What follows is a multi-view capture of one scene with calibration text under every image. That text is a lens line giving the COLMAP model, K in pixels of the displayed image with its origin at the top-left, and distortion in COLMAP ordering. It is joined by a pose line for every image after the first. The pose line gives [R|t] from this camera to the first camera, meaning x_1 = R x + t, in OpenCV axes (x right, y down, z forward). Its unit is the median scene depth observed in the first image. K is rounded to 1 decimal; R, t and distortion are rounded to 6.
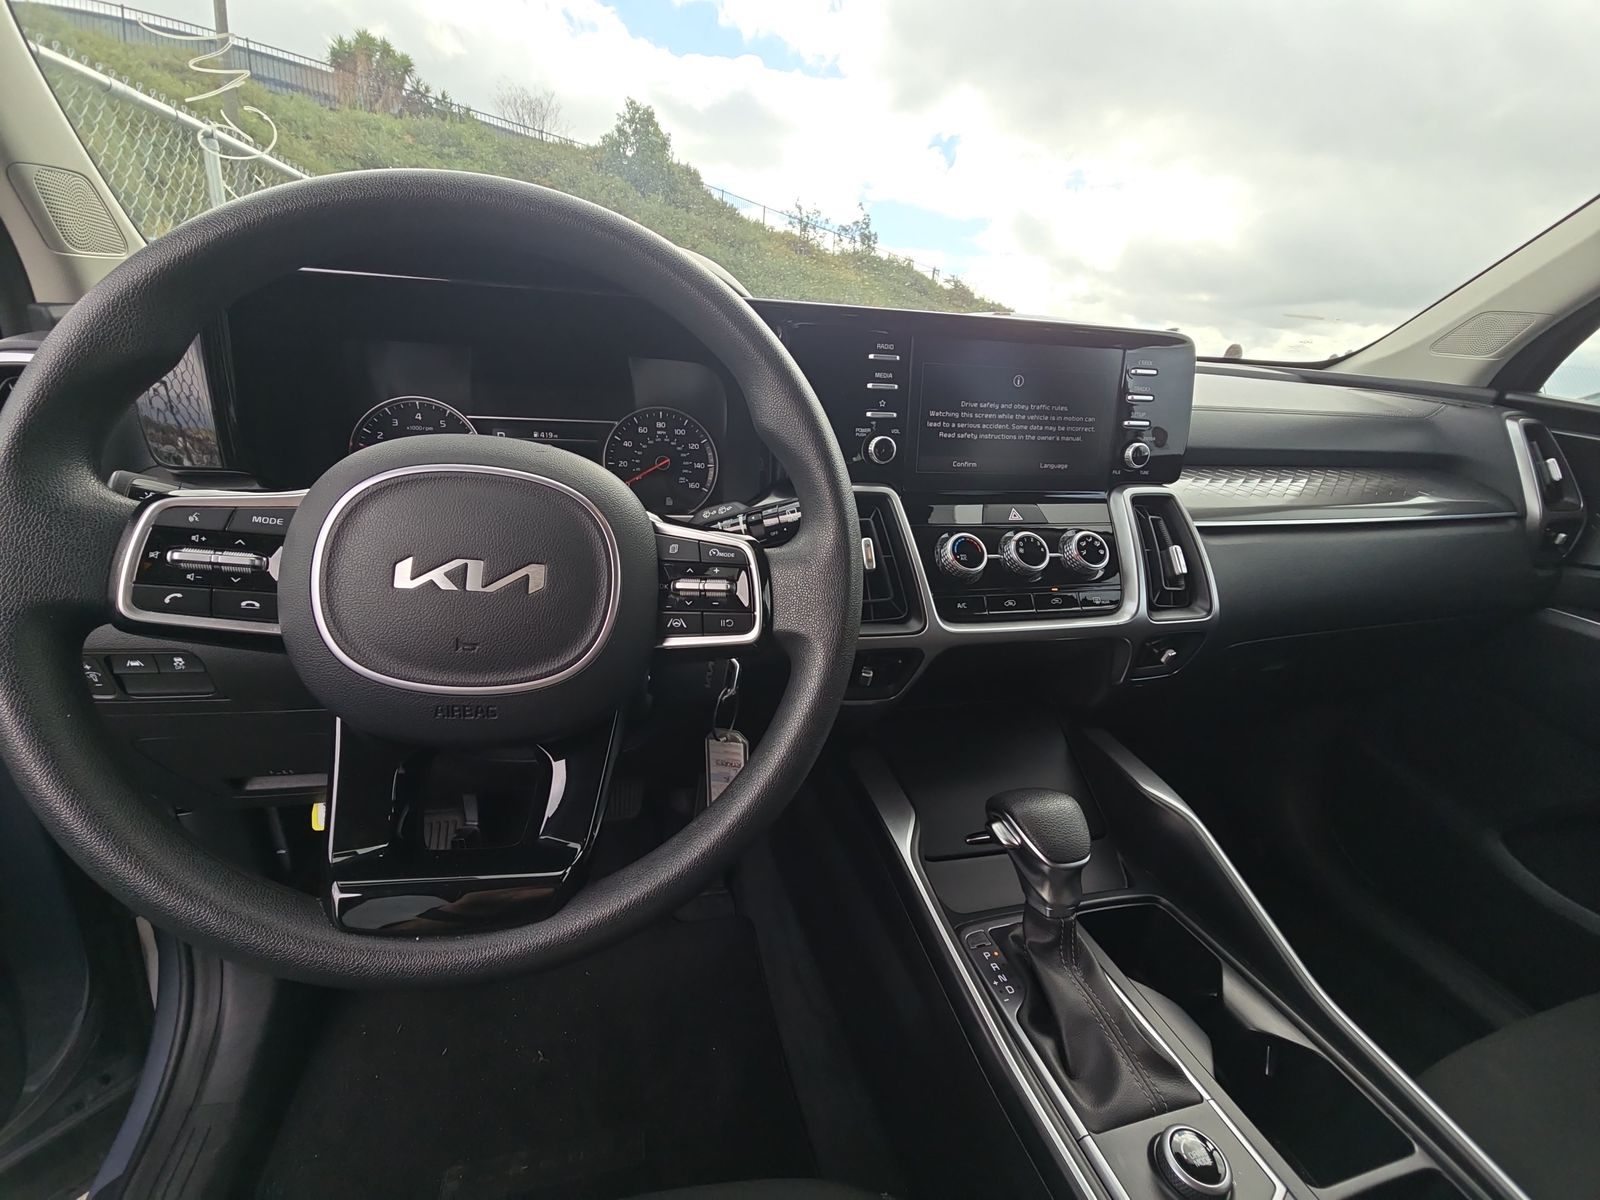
lens RADIAL K [[645.9, 0, 792.0], [0, 645.9, 601.7], [0, 0, 1]] dist [0.010323, -0.007211]
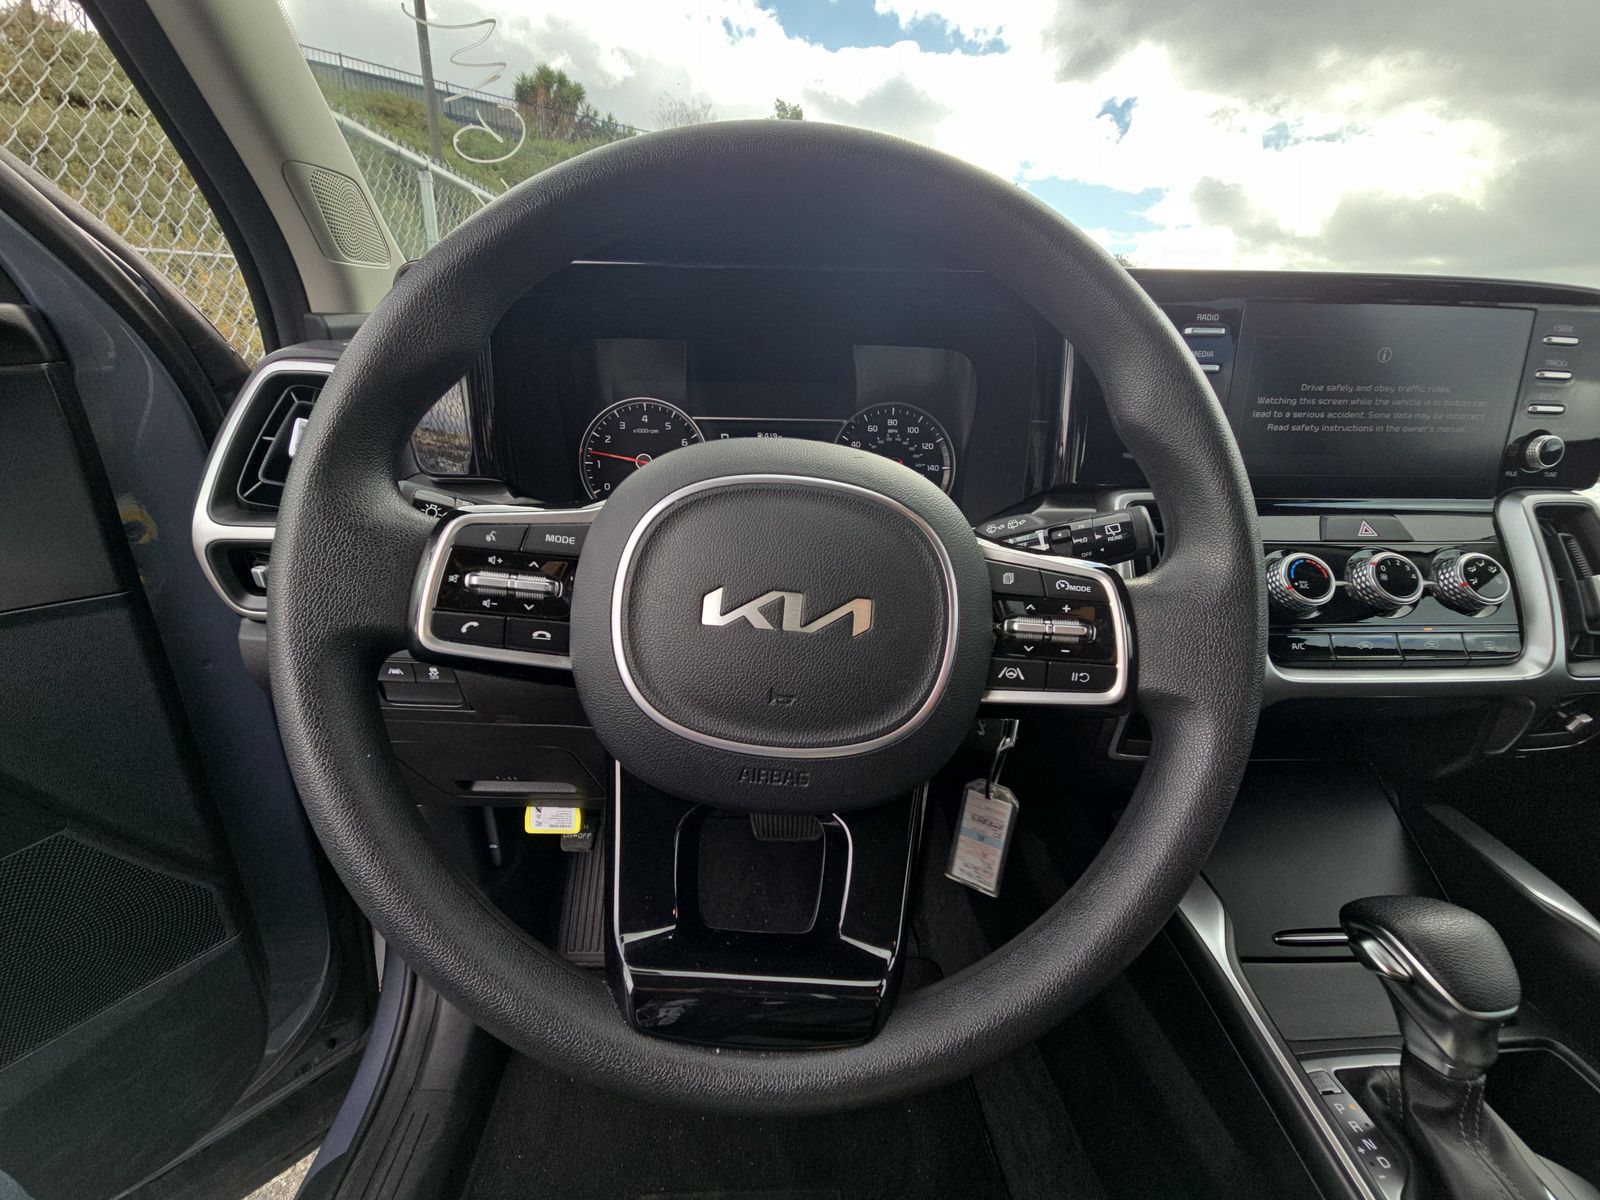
lens RADIAL K [[645.9, 0, 792.2], [0, 645.9, 601.8], [0, 0, 1]] dist [0.010323, -0.007211]
pose [[0.981182, 0.033356, -0.190184, -0.177116], [-0.032461, 0.999442, 0.007819, -0.031328], [0.190339, -0.001498, 0.981717, 0.106372]]
